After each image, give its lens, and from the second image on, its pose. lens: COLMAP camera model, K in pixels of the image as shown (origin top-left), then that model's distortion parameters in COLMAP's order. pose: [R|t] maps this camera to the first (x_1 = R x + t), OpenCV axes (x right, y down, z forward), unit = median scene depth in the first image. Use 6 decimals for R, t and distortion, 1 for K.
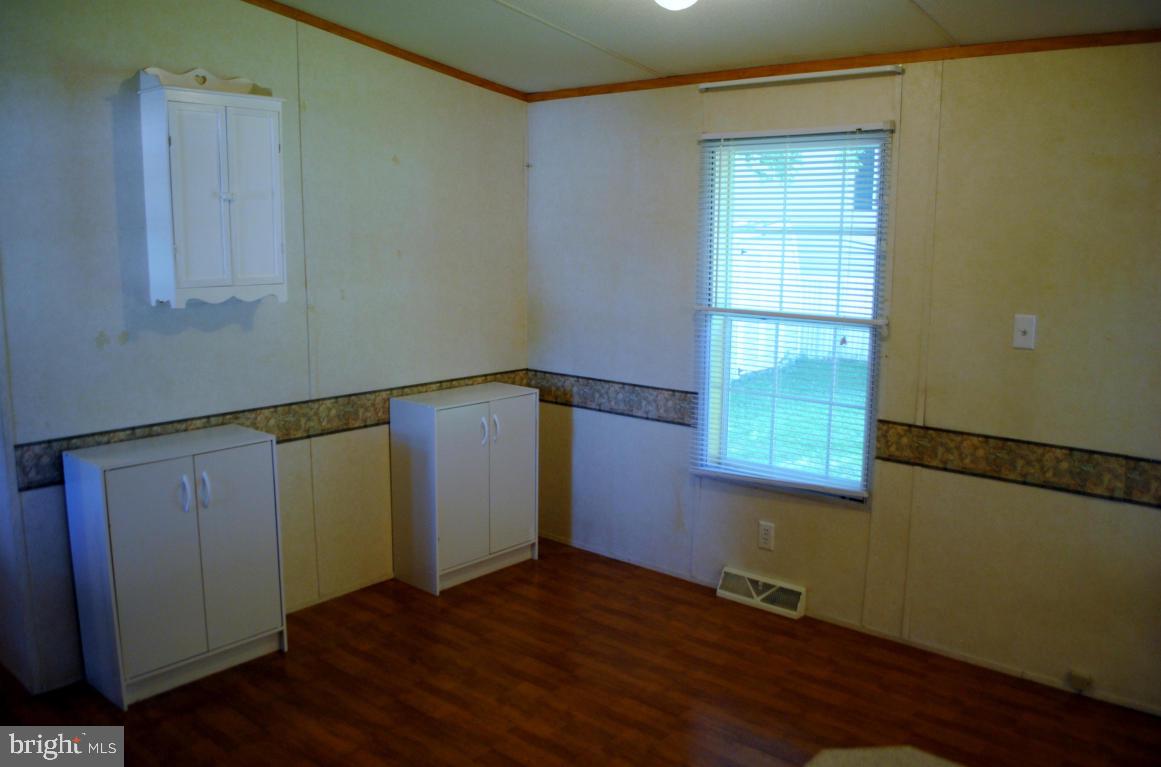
lens RADIAL K [[917.6, 0, 580.5], [0, 917.6, 383.5], [0, 0, 1]] dist [-0.092082, 0.005995]
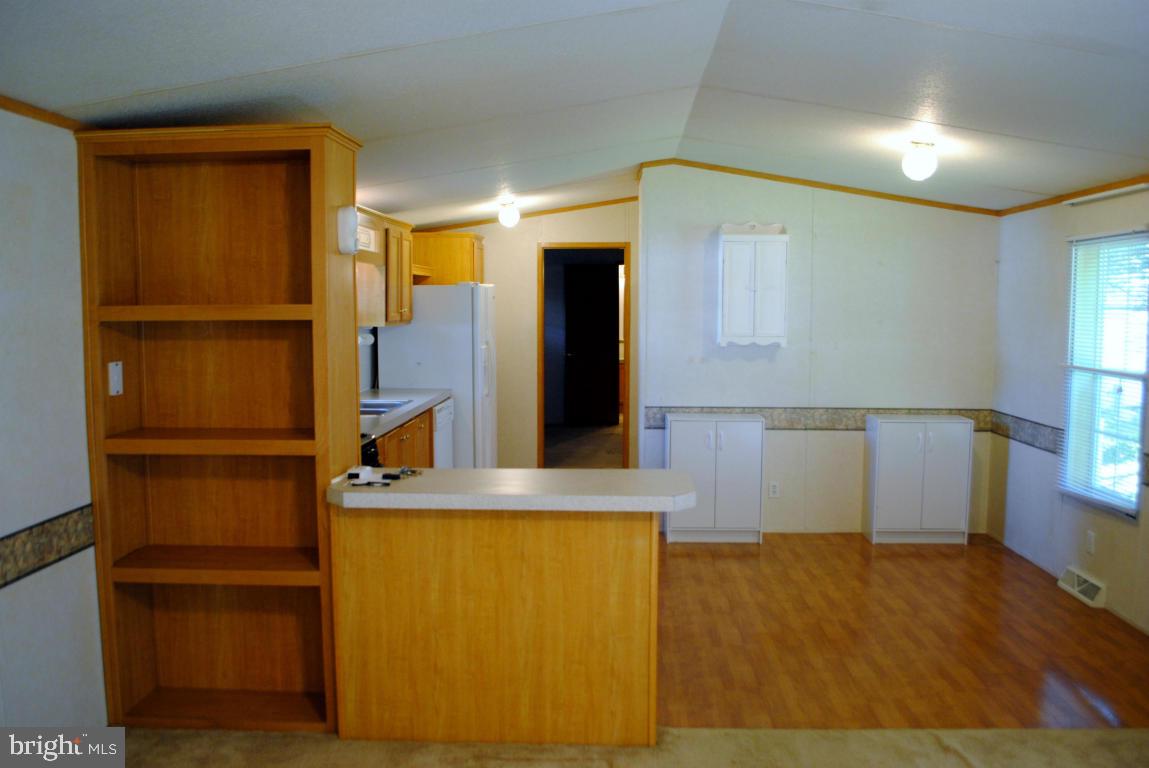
lens RADIAL K [[919.6, 0, 581.5], [0, 919.6, 388.7], [0, 0, 1]] dist [-0.077501, 0.007682]
pose [[0.620243, 0.063522, -0.781833, 0.741428], [-0.126677, 0.991744, -0.019919, 0.068790], [0.774113, 0.111395, 0.623169, -0.371861]]
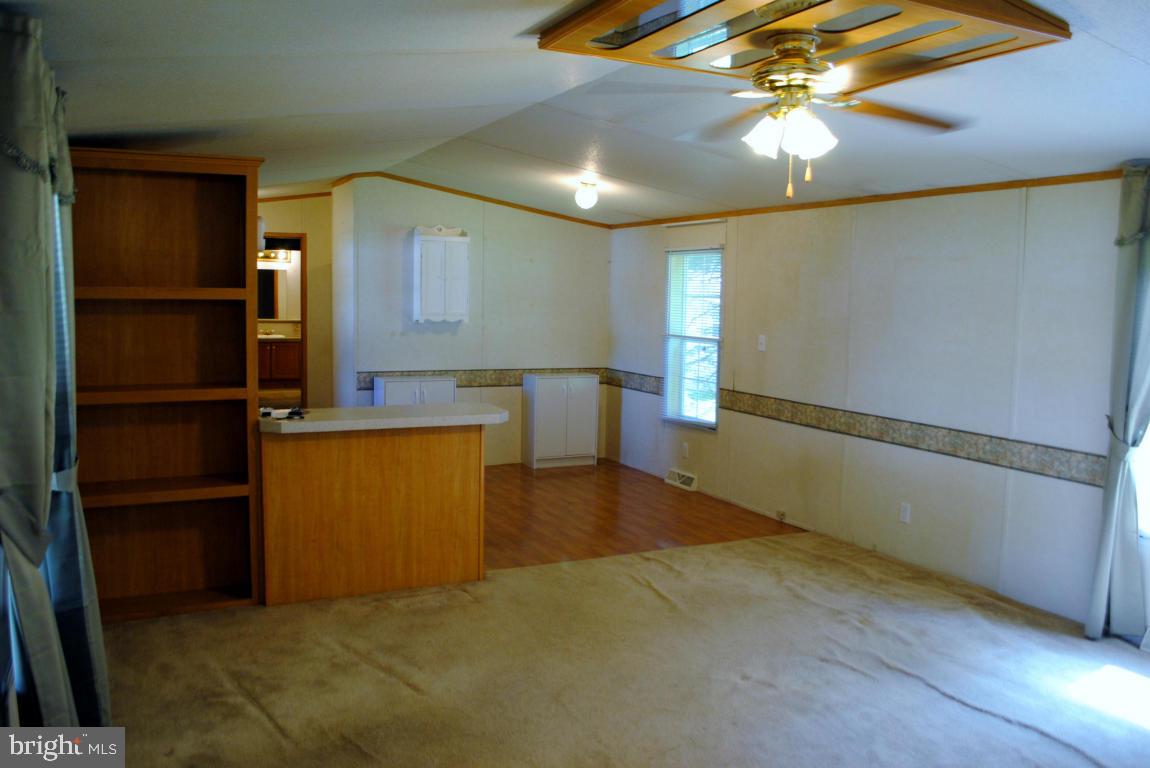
lens RADIAL K [[920.4, 0, 582.0], [0, 920.4, 388.7], [0, 0, 1]] dist [-0.077501, 0.007682]
pose [[0.920496, 0.051324, -0.387367, 0.767306], [-0.077800, 0.995561, -0.052968, 0.158870], [0.382929, 0.078894, 0.920403, -0.923808]]
